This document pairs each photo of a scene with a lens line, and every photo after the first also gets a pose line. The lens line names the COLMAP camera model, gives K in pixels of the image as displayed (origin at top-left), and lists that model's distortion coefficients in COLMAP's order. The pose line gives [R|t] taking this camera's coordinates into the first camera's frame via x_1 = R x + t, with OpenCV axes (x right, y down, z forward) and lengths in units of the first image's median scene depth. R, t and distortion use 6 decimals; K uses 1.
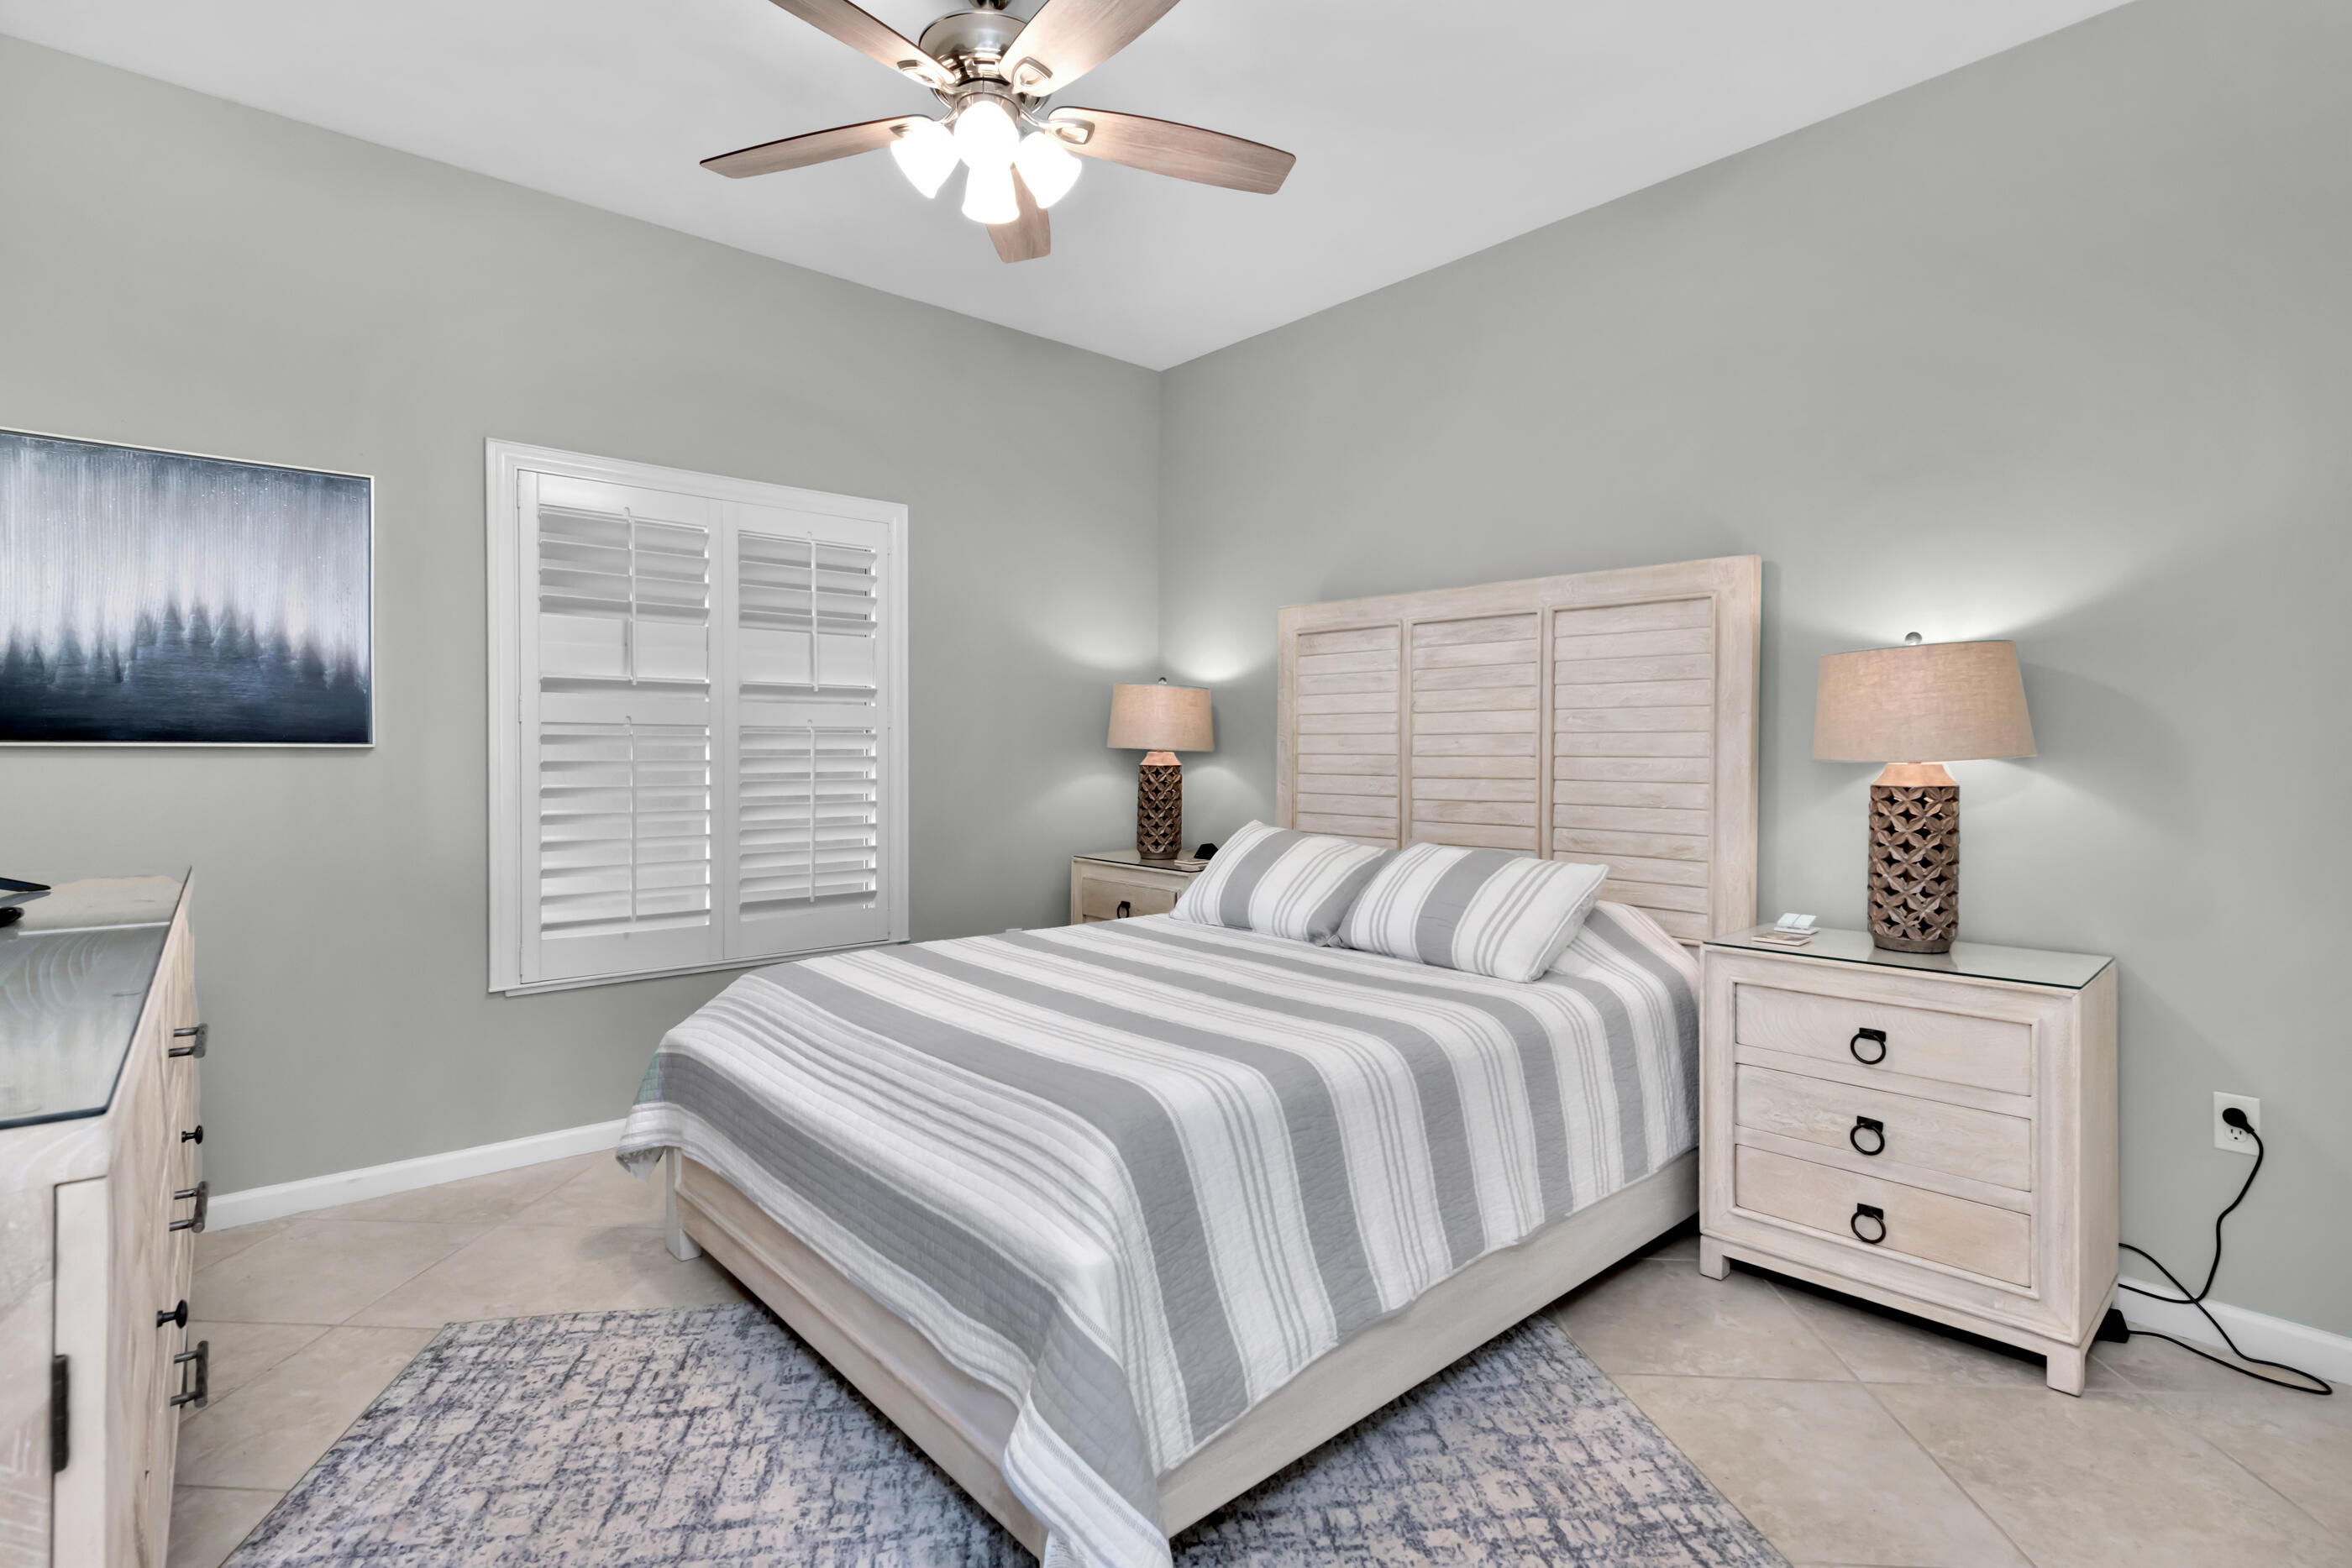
lens RADIAL K [[1238.6, 0, 1178.3], [0, 1238.6, 771.8], [0, 0, 1]] dist [0.014002, -0.000904]
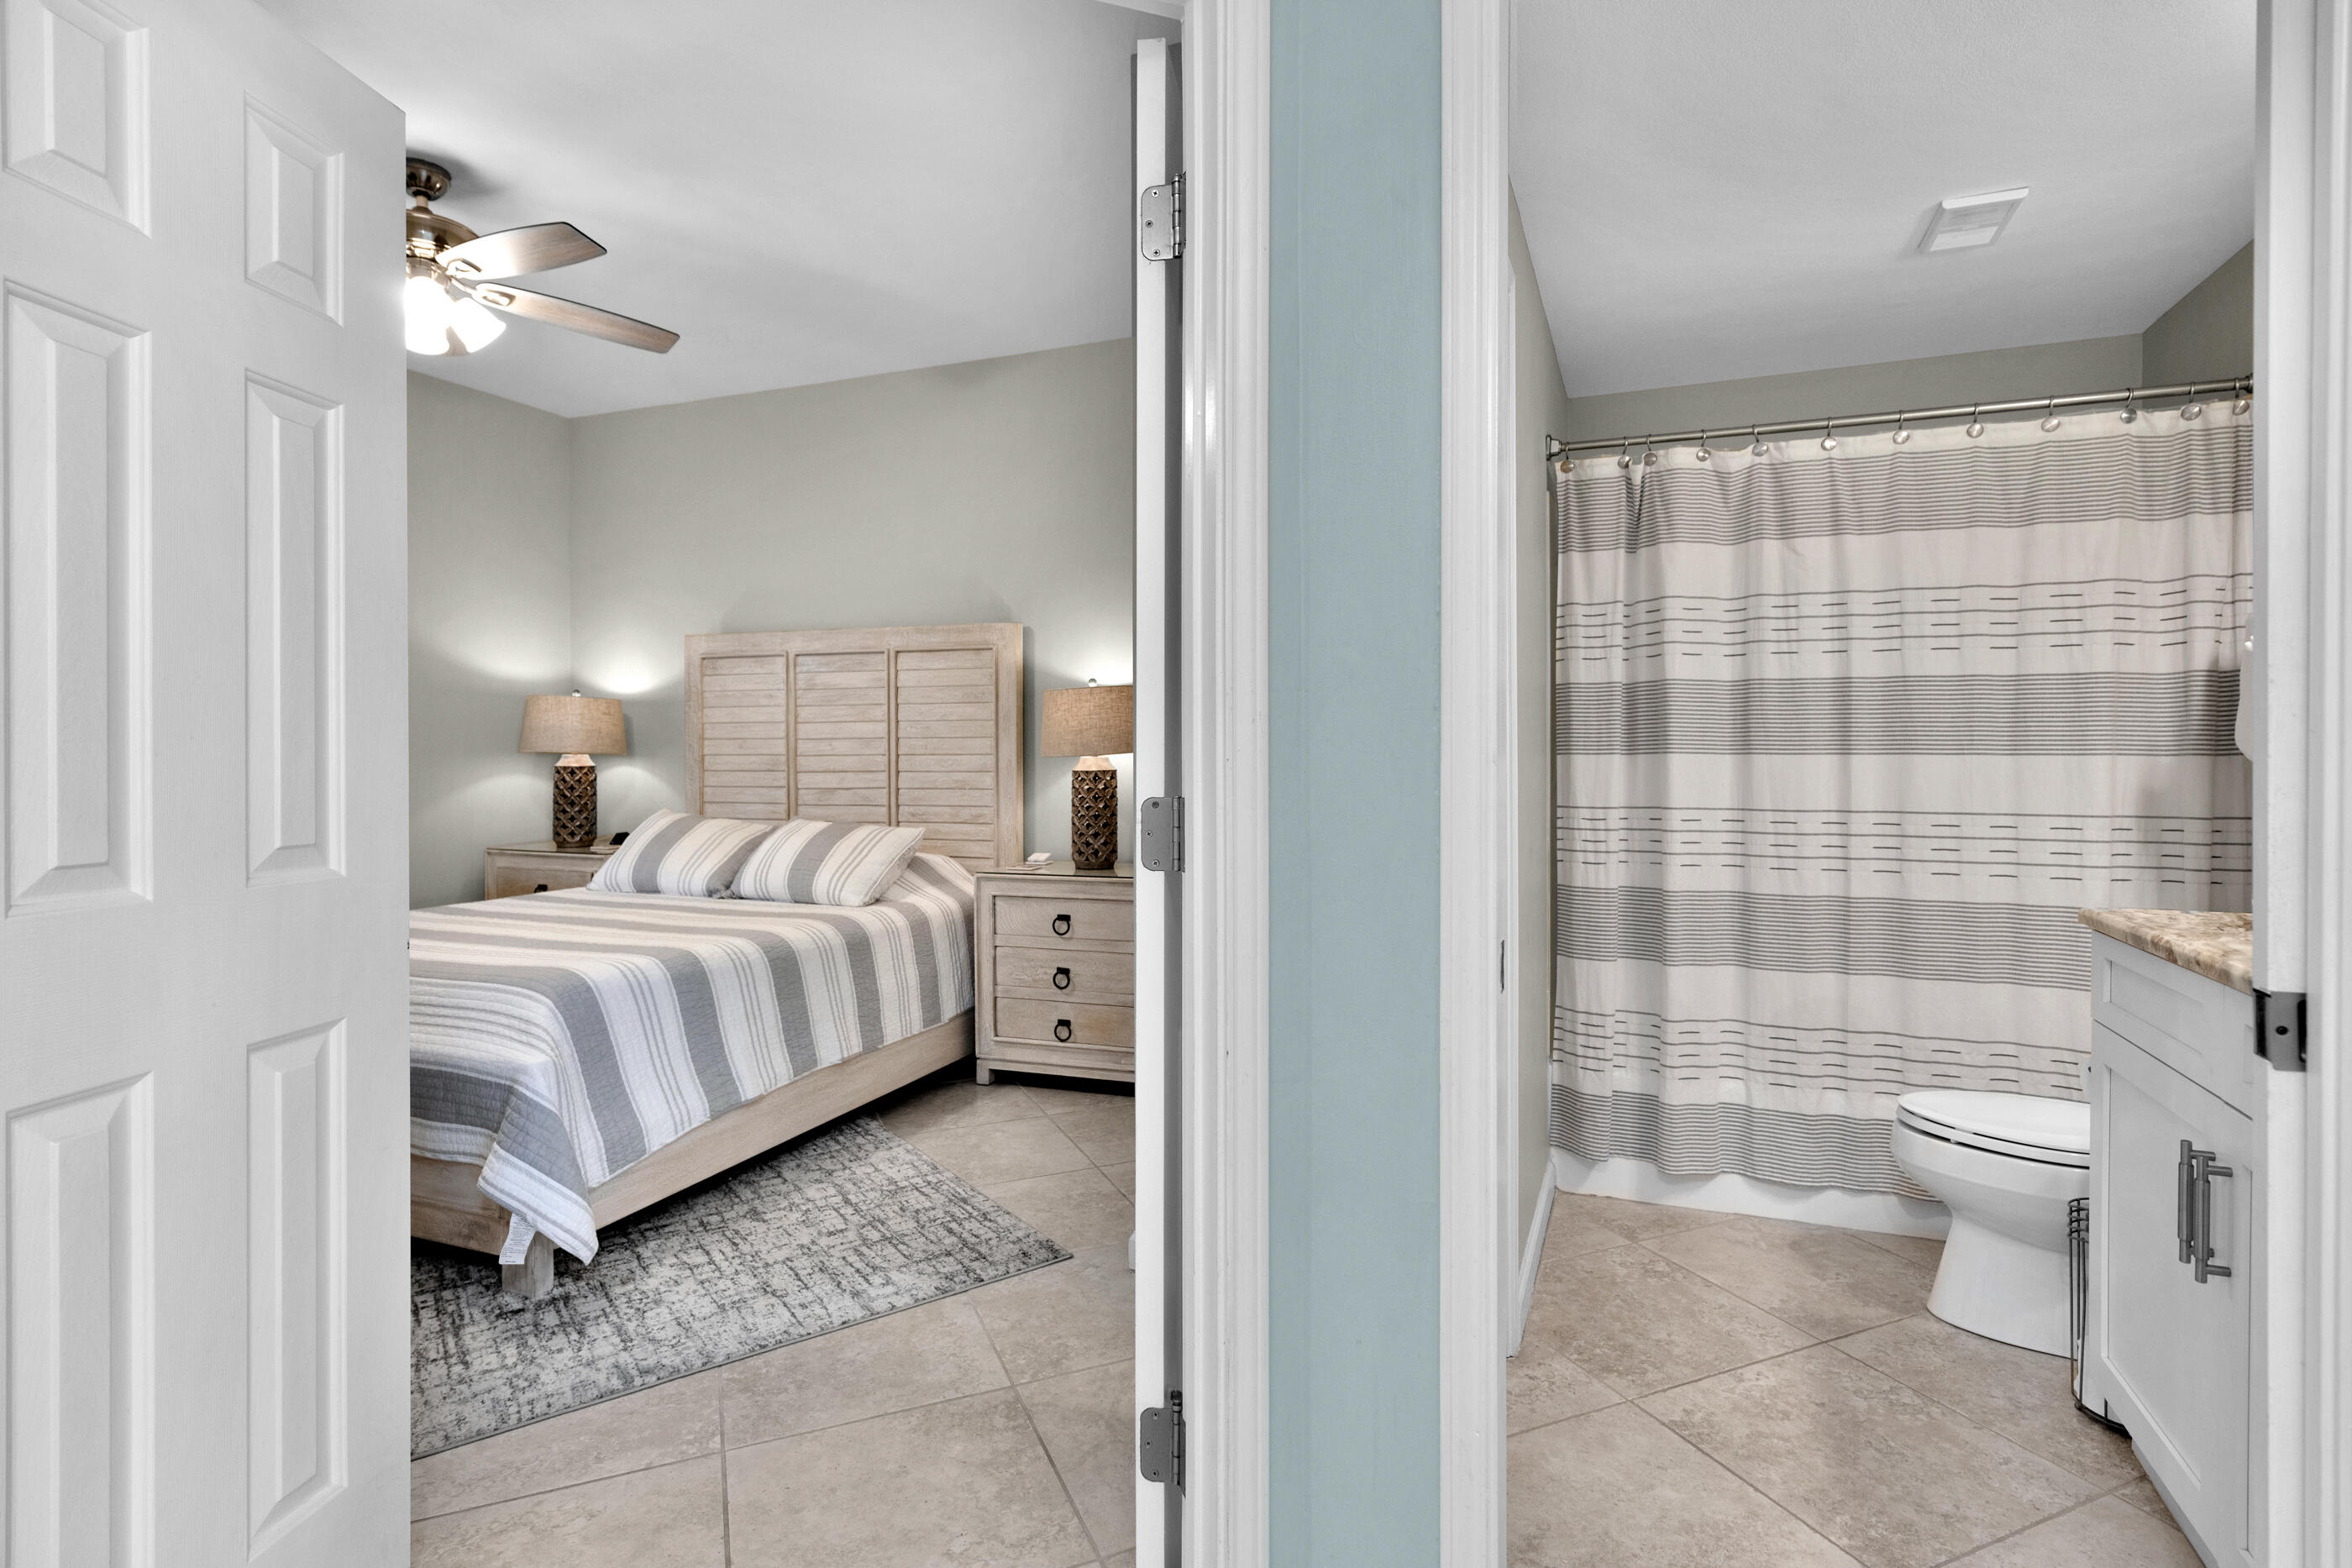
lens RADIAL K [[1261.4, 0, 1270.6], [0, 1261.4, 759.3], [0, 0, 1]] dist [0.012763, -0.000625]
pose [[0.881414, -0.012043, 0.472191, -0.000753], [0.016438, 0.999851, -0.005184, 0.007754], [-0.472059, 0.012332, 0.881481, -0.515772]]
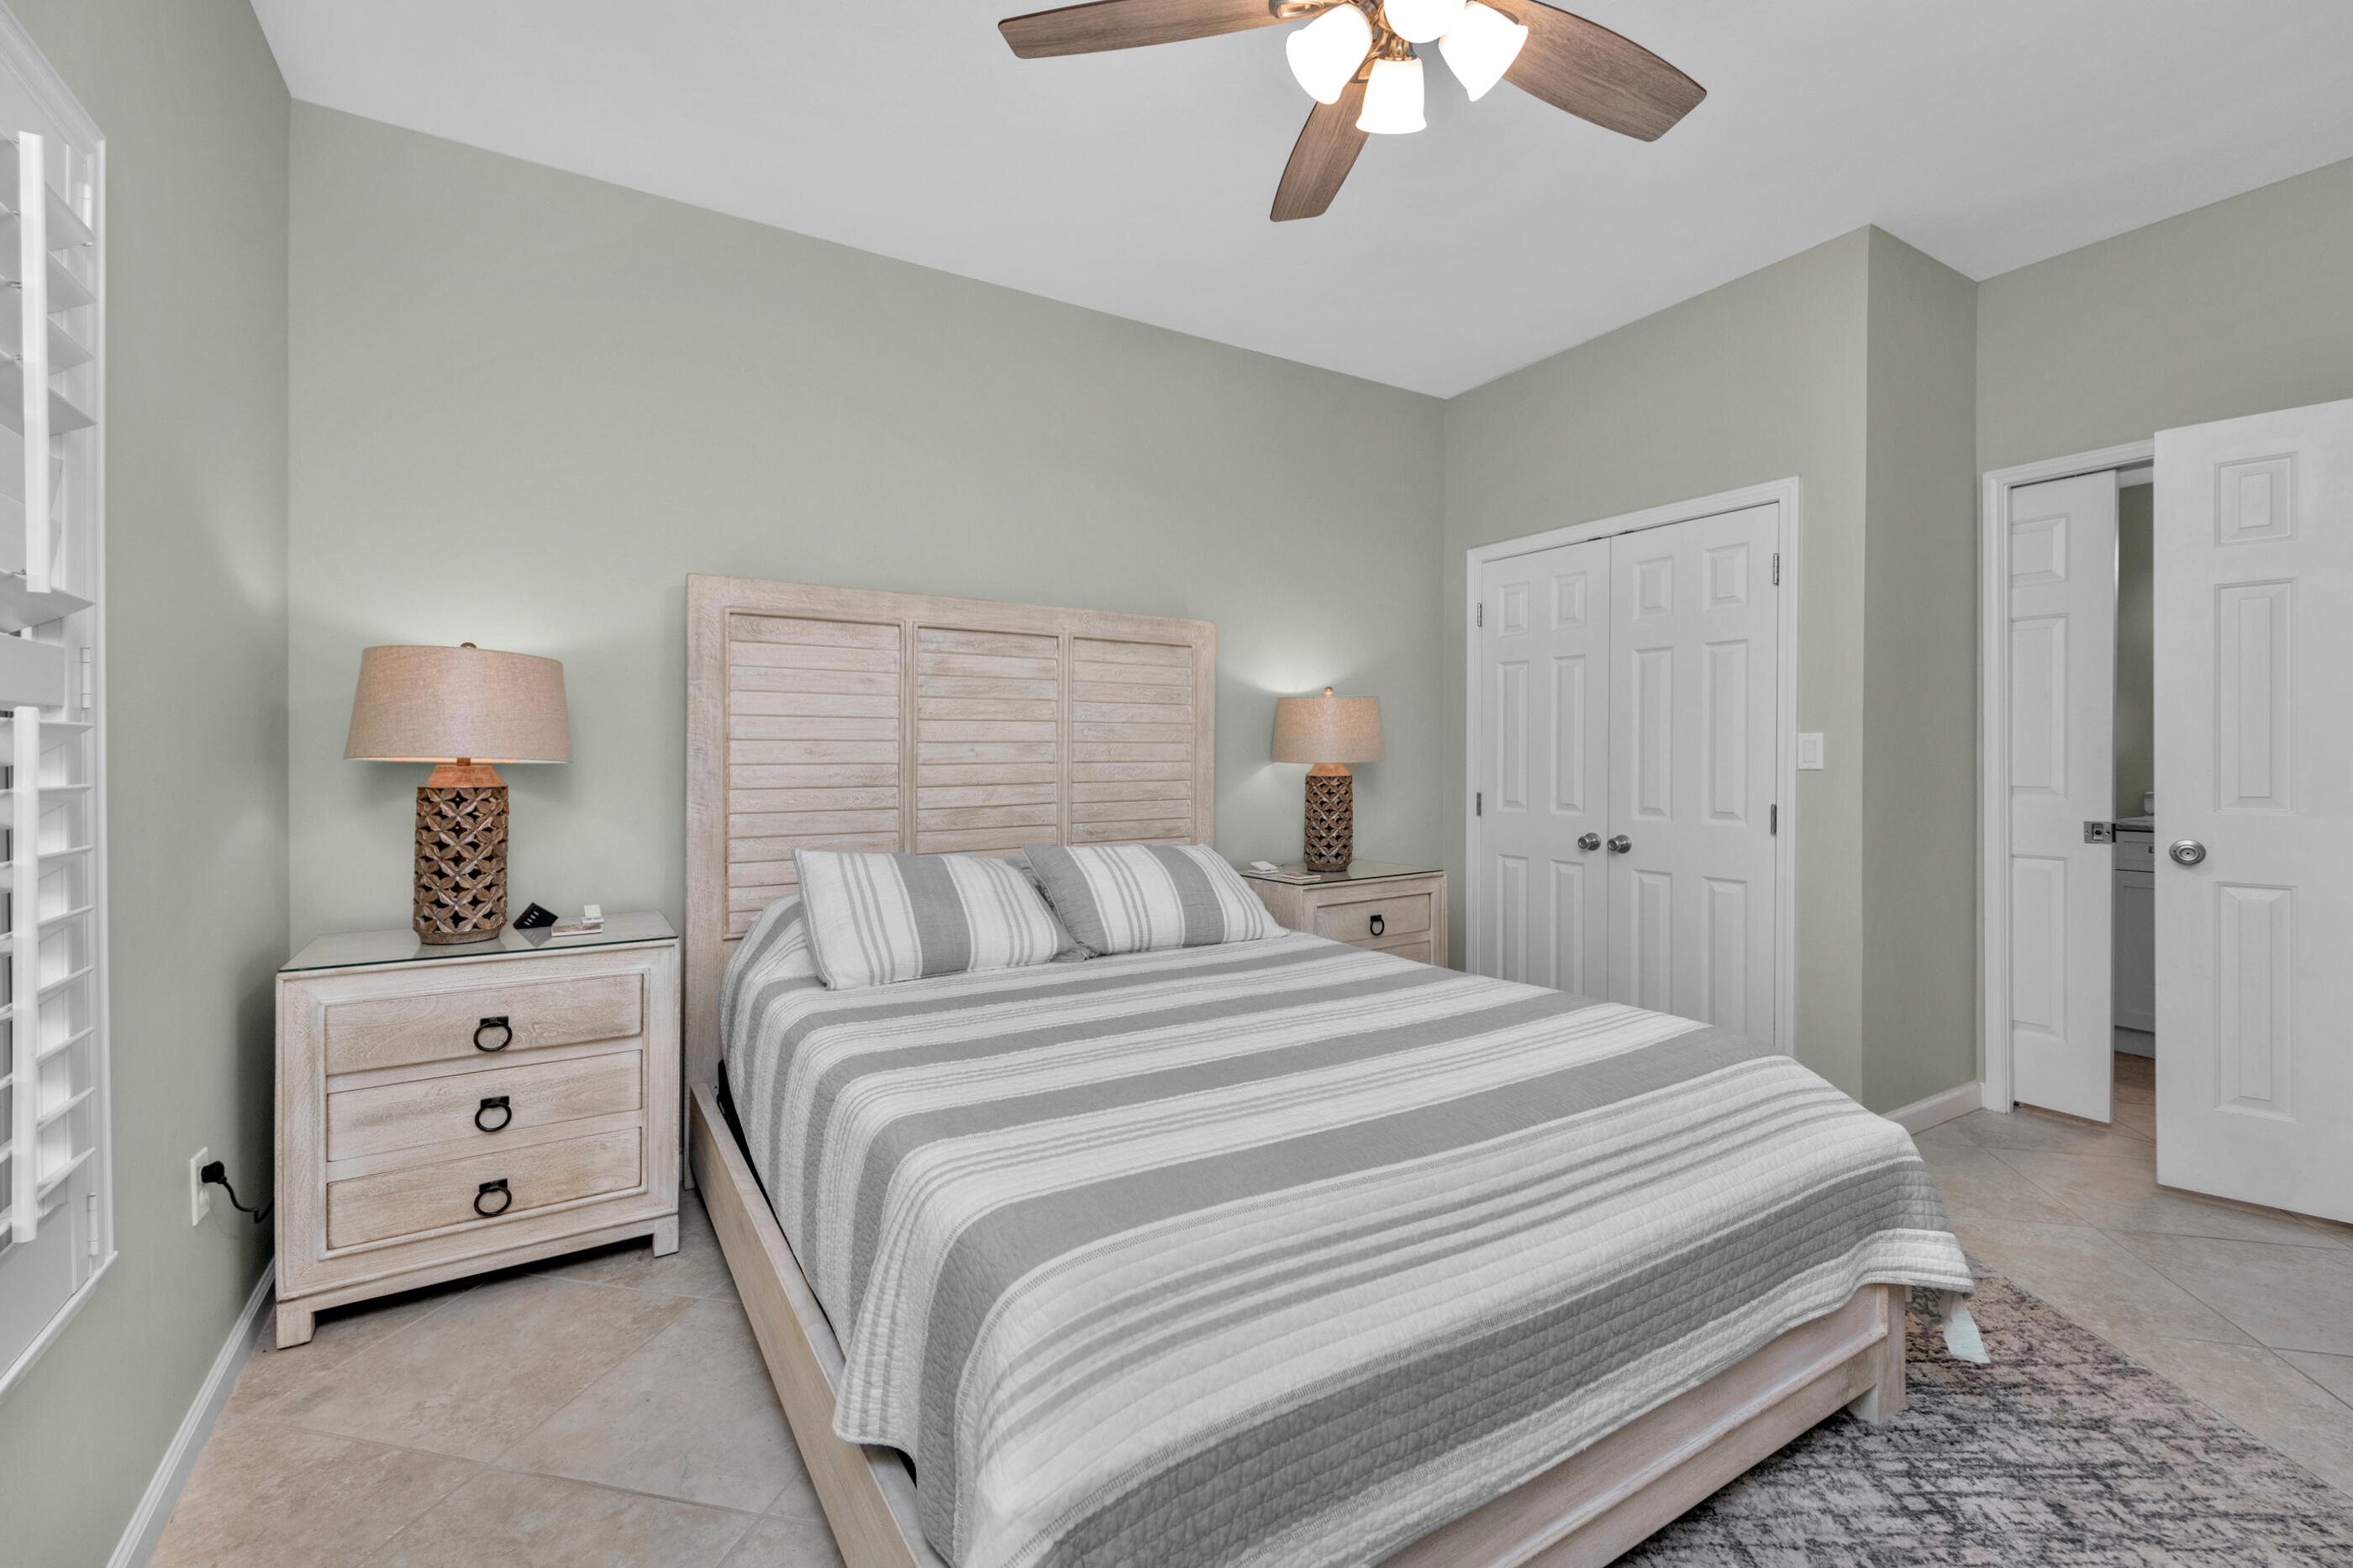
lens RADIAL K [[997.4, 0, 1175.5], [0, 997.4, 768.2], [0, 0, 1]] dist [0.032141, -0.011936]
pose [[0.121889, -0.018713, 0.992367, -0.692412], [0.020702, 0.999653, 0.016308, -0.022756], [-0.992328, 0.018556, 0.122234, 0.884526]]
